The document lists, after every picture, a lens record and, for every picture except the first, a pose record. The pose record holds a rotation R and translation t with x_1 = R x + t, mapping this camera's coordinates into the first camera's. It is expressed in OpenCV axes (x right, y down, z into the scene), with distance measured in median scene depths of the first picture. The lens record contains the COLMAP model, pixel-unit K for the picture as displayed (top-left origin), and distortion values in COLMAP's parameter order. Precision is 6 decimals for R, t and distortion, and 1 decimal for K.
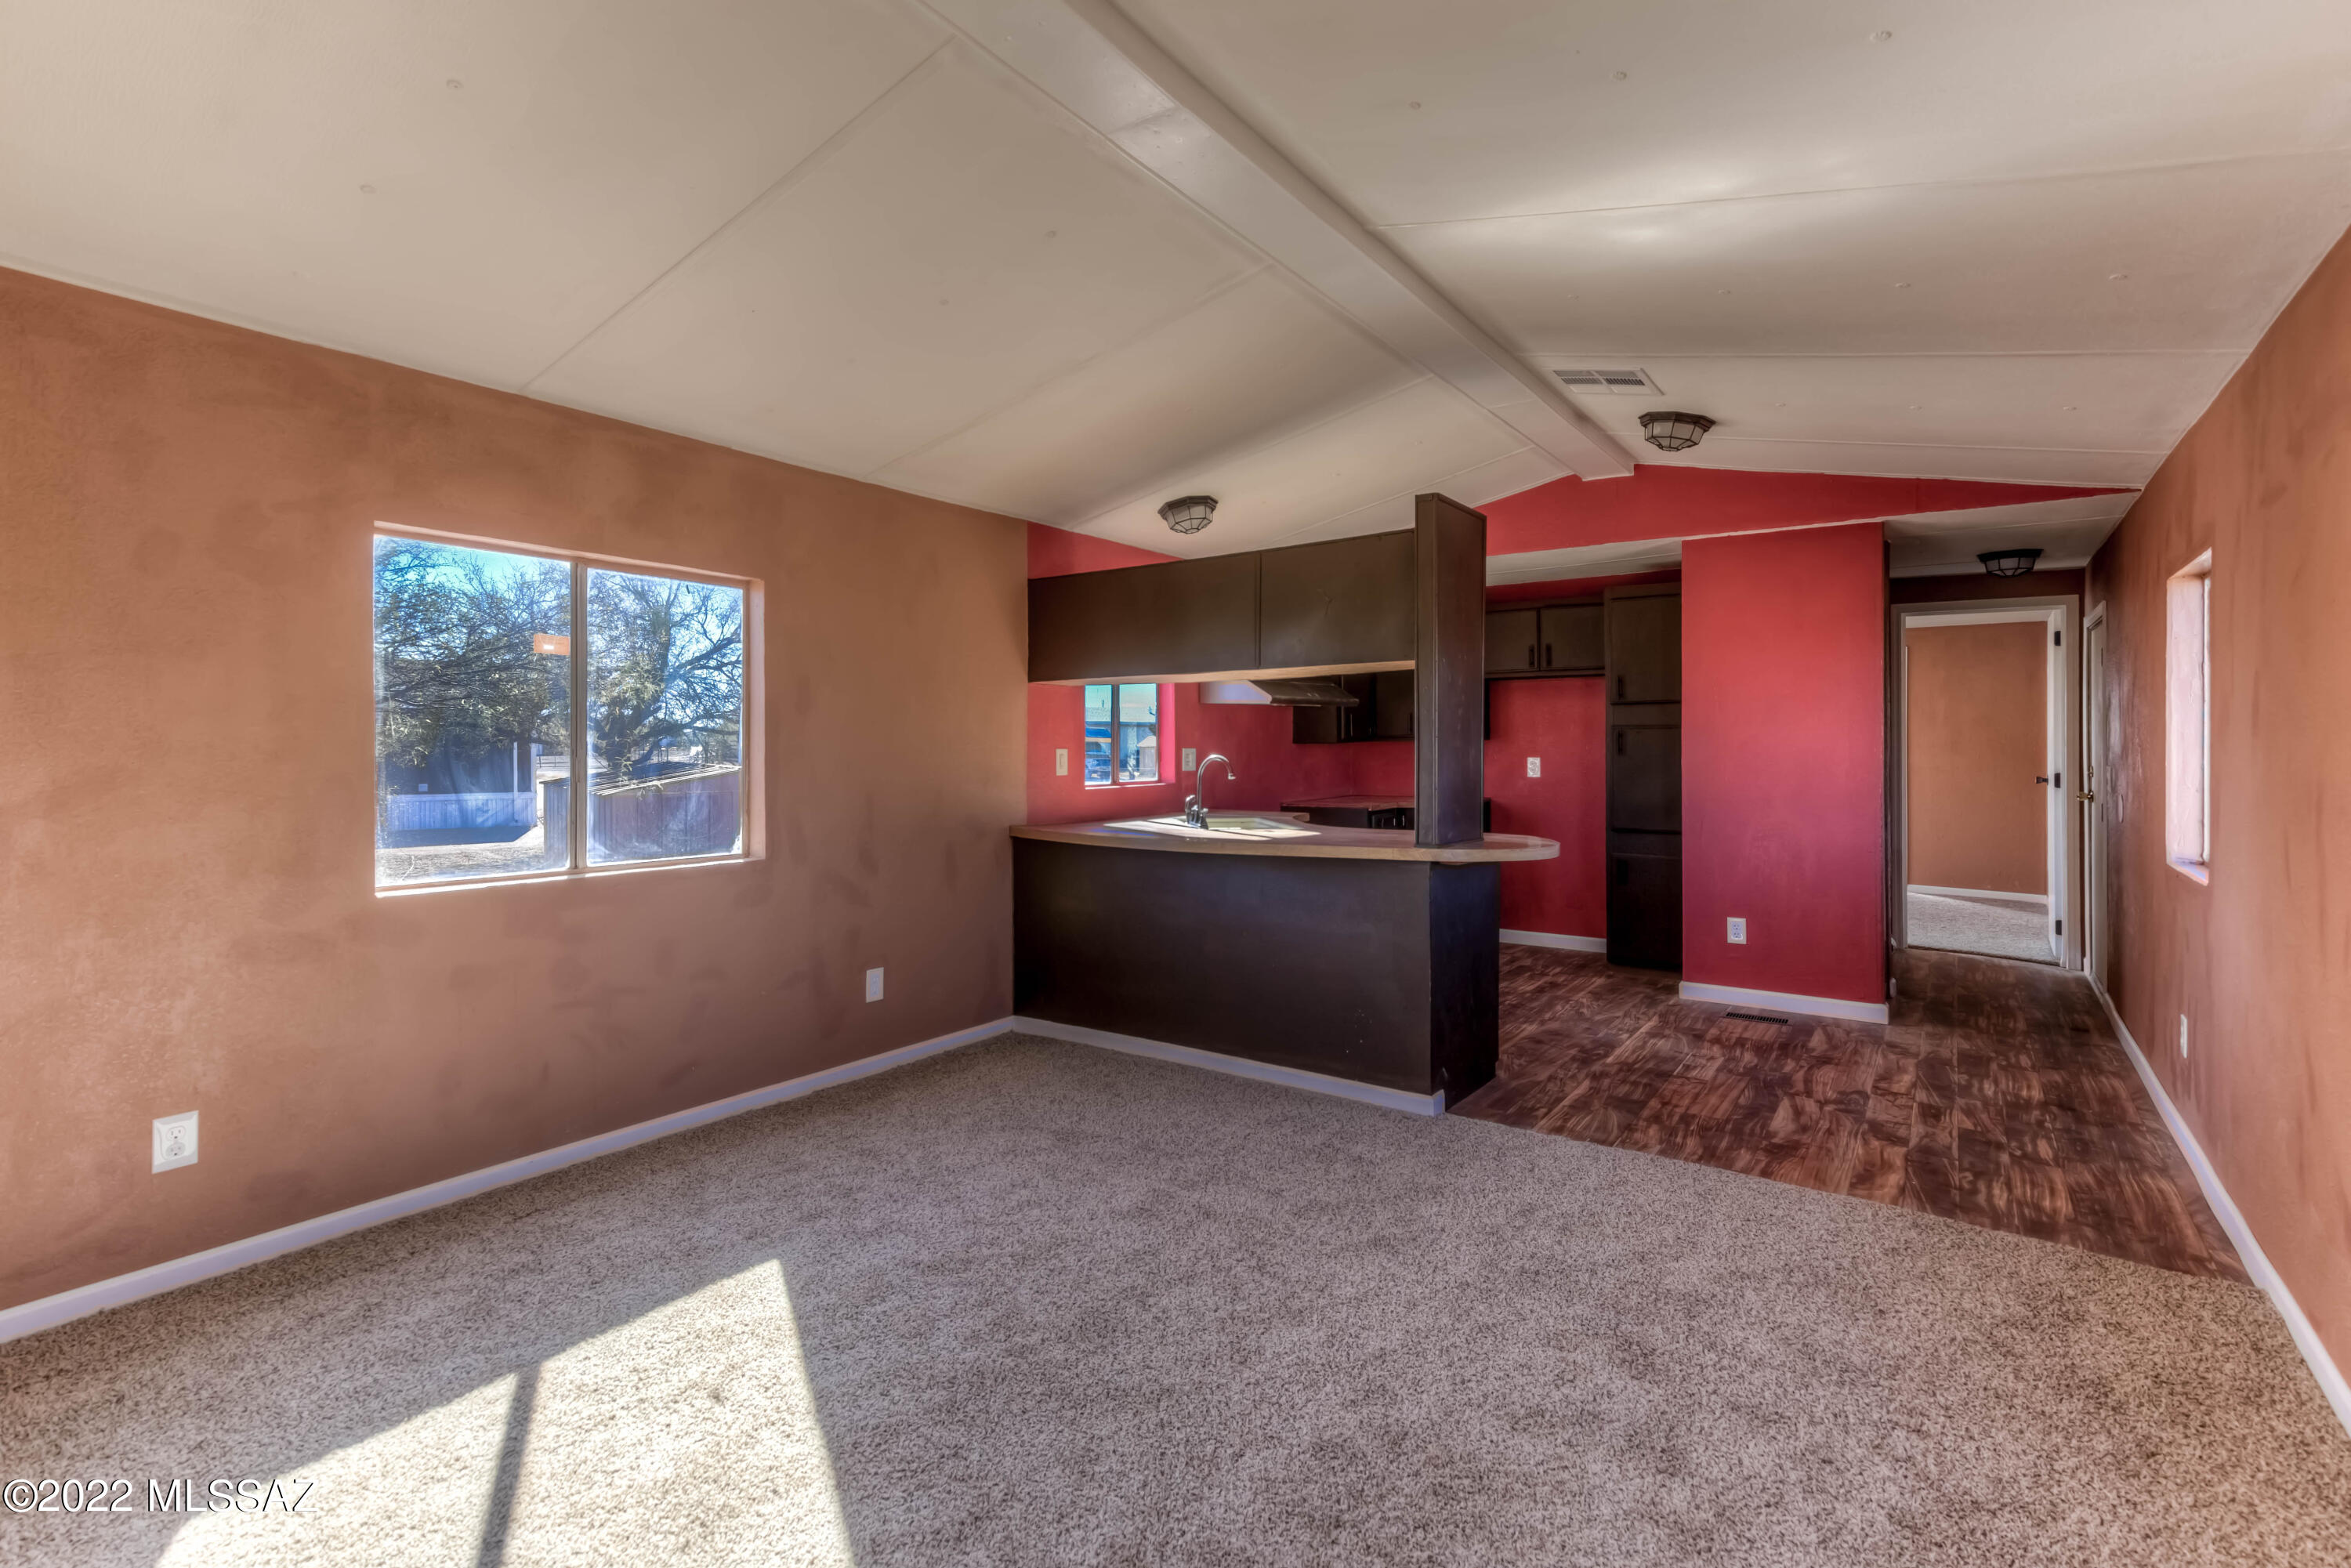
lens RADIAL K [[1114.0, 0, 1172.3], [0, 1114.0, 752.8], [0, 0, 1]] dist [0.019844, 0.000344]
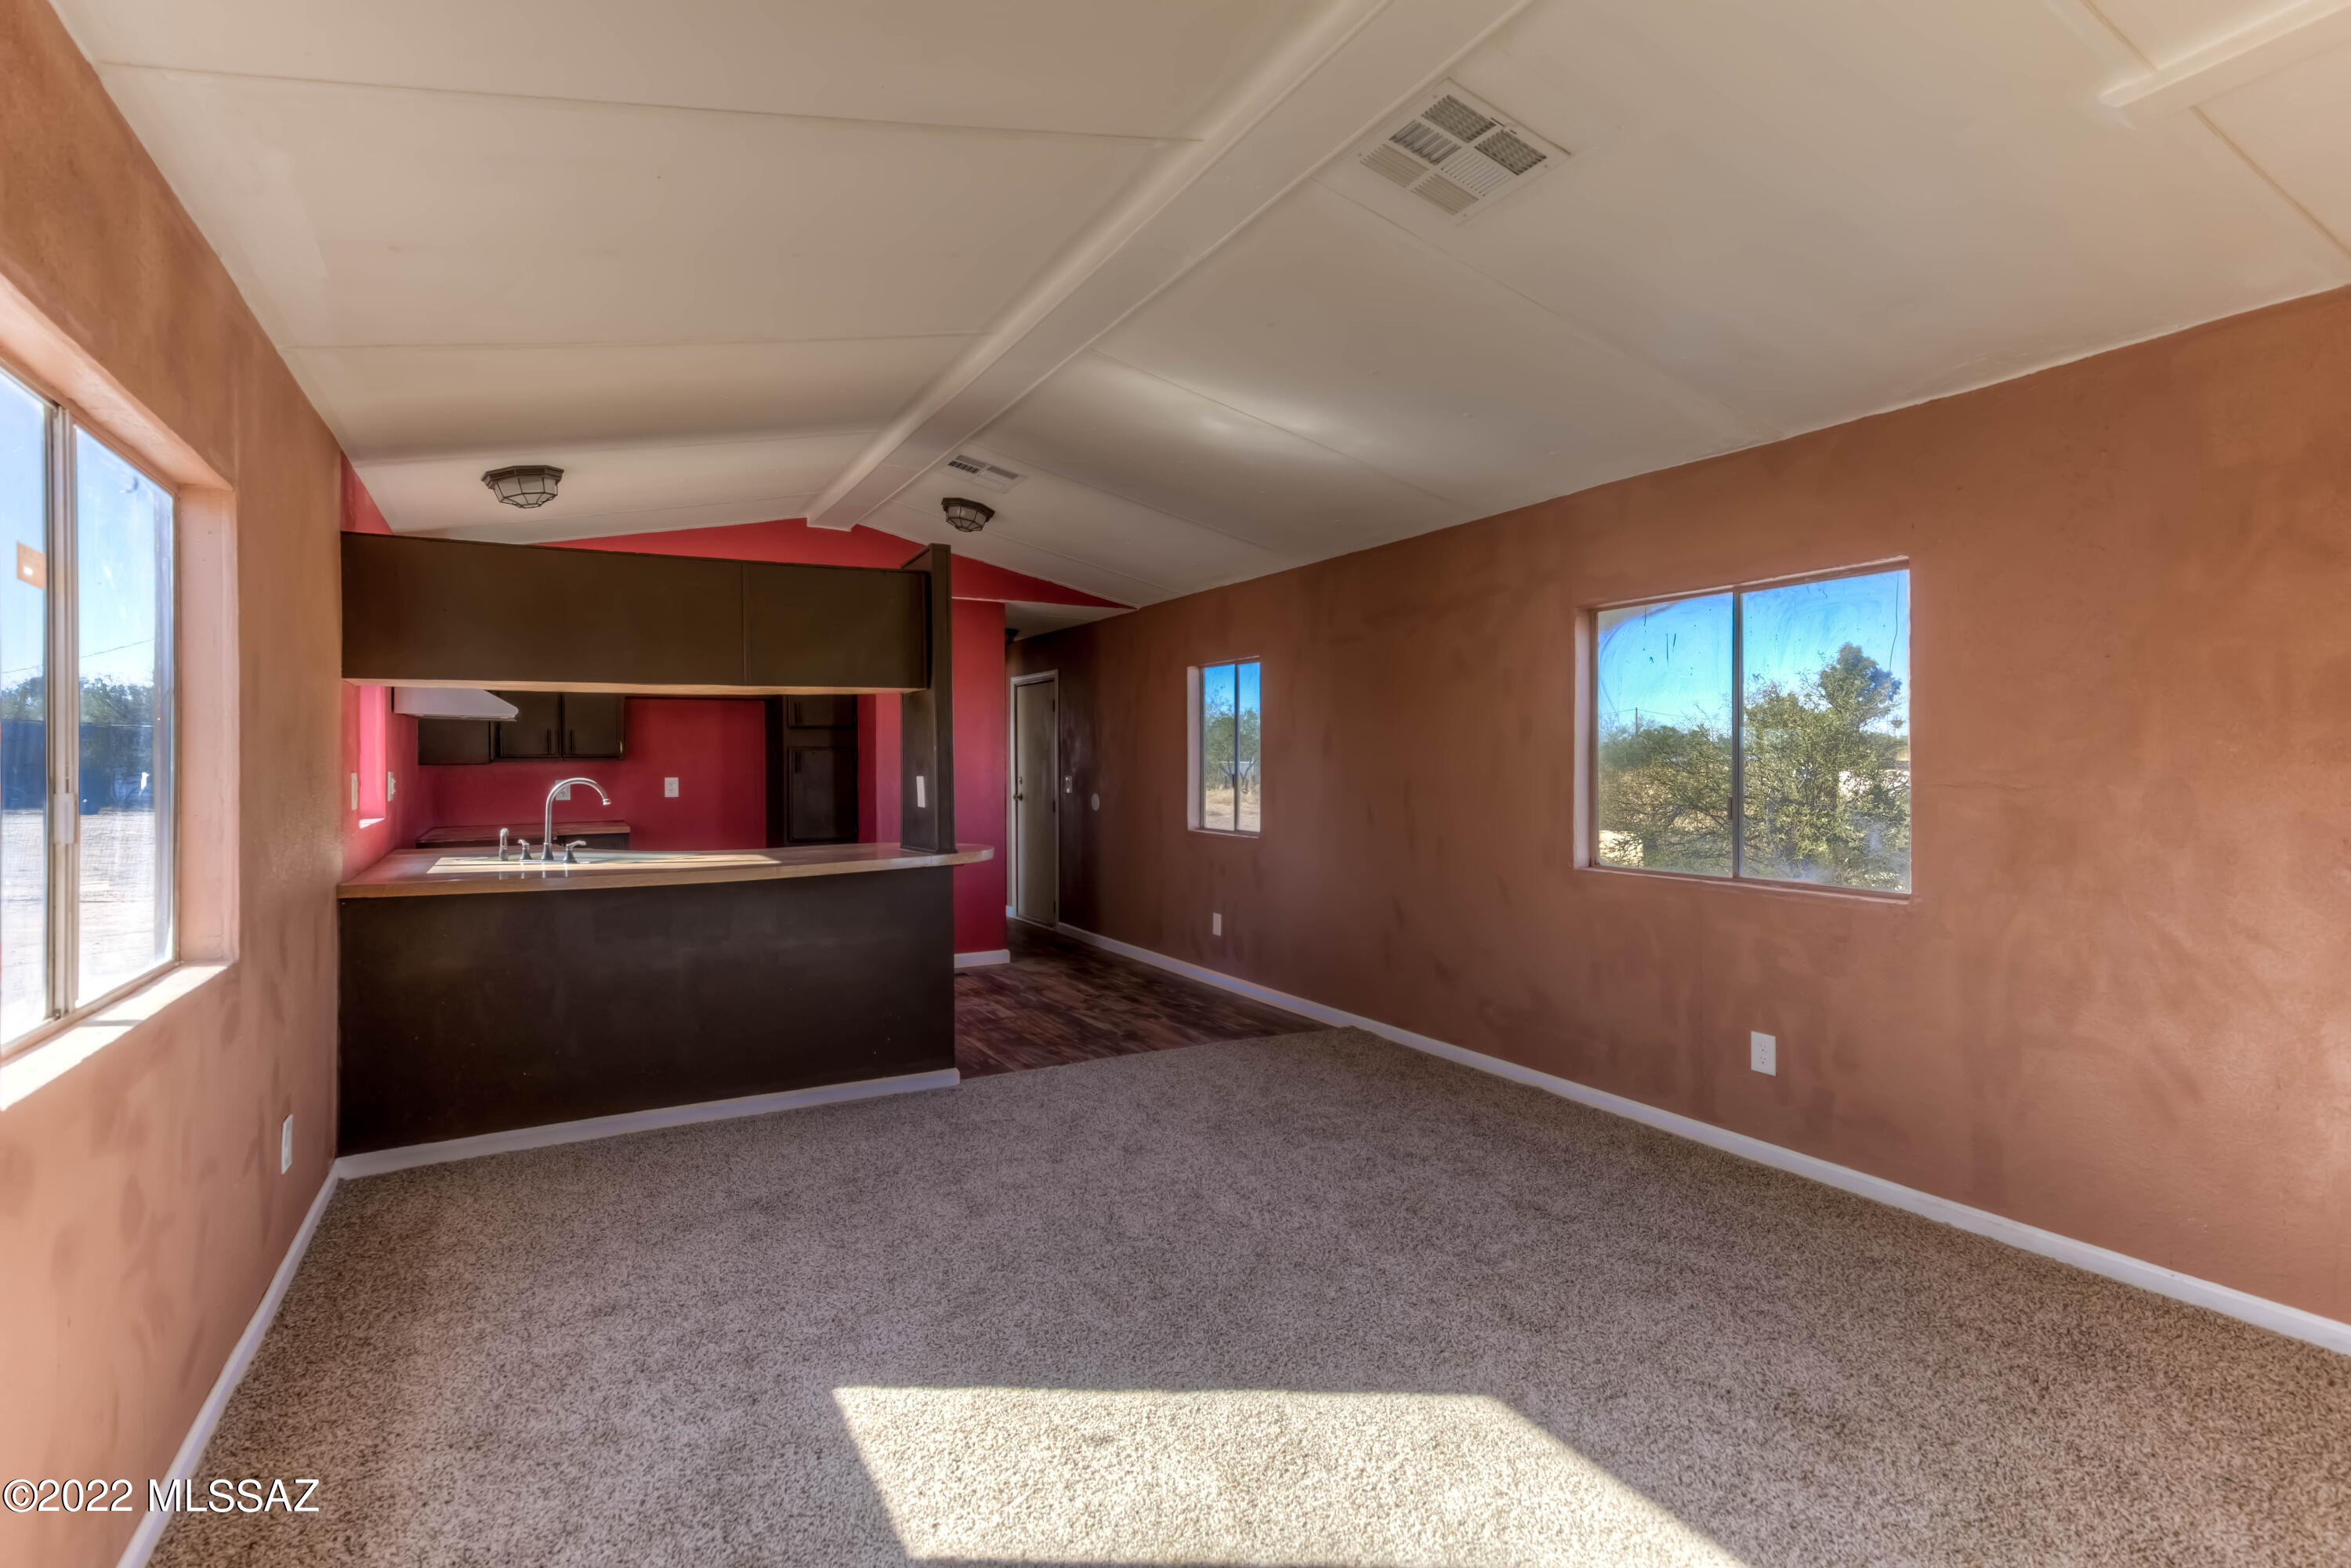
lens RADIAL K [[1108.2, 0, 1152.3], [0, 1108.2, 780.4], [0, 0, 1]] dist [0.021283, 0.000221]
pose [[0.448531, -0.020239, 0.893538, -0.857774], [0.011969, 0.999790, 0.016637, -0.010910], [-0.893687, 0.003233, 0.448679, 0.362622]]
